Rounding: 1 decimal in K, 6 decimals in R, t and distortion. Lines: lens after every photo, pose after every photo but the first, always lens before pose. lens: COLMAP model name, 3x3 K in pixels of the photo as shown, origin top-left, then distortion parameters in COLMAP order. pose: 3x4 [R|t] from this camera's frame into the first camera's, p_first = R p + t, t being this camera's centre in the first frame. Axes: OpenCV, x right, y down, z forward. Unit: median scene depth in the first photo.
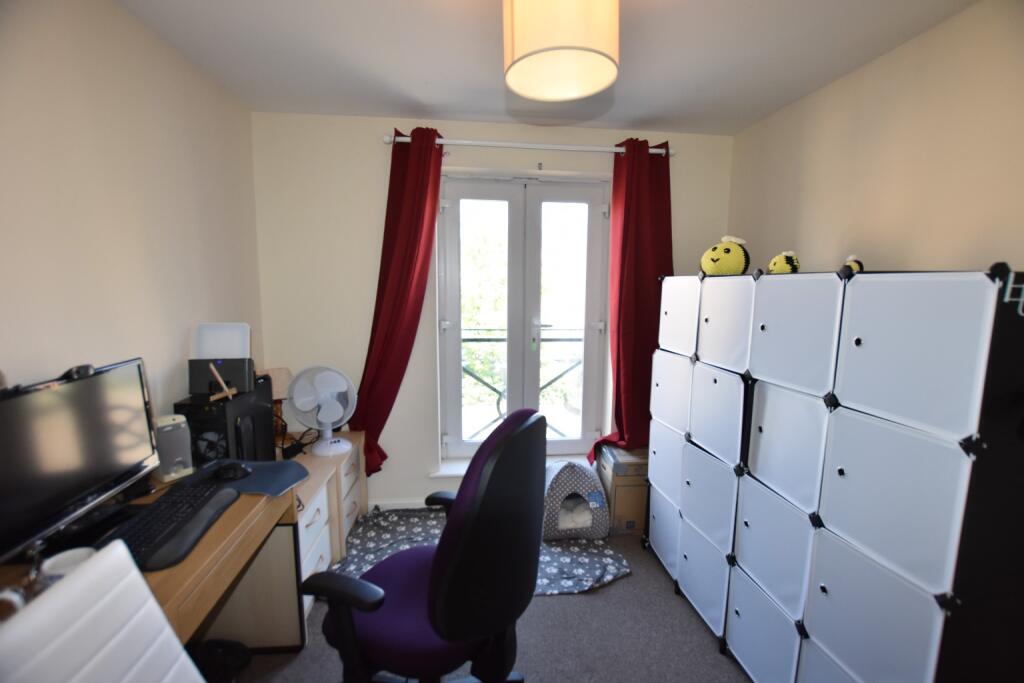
lens RADIAL K [[447.3, 0, 511.5], [0, 447.3, 344.7], [0, 0, 1]] dist [-0.038090, 0.005914]
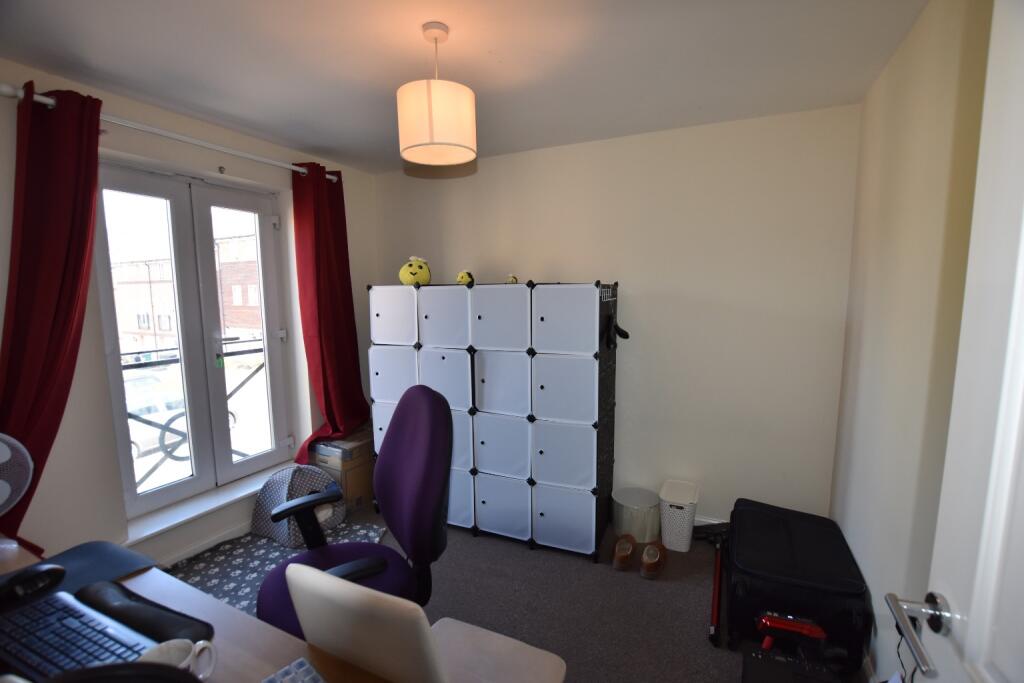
lens RADIAL K [[447.3, 0, 511.5], [0, 447.3, 344.7], [0, 0, 1]] dist [-0.038090, 0.005914]
pose [[0.542738, -0.110829, 0.832558, -0.433546], [0.124614, 0.990910, 0.050674, -0.004691], [-0.830606, 0.076246, 0.551616, 0.005701]]
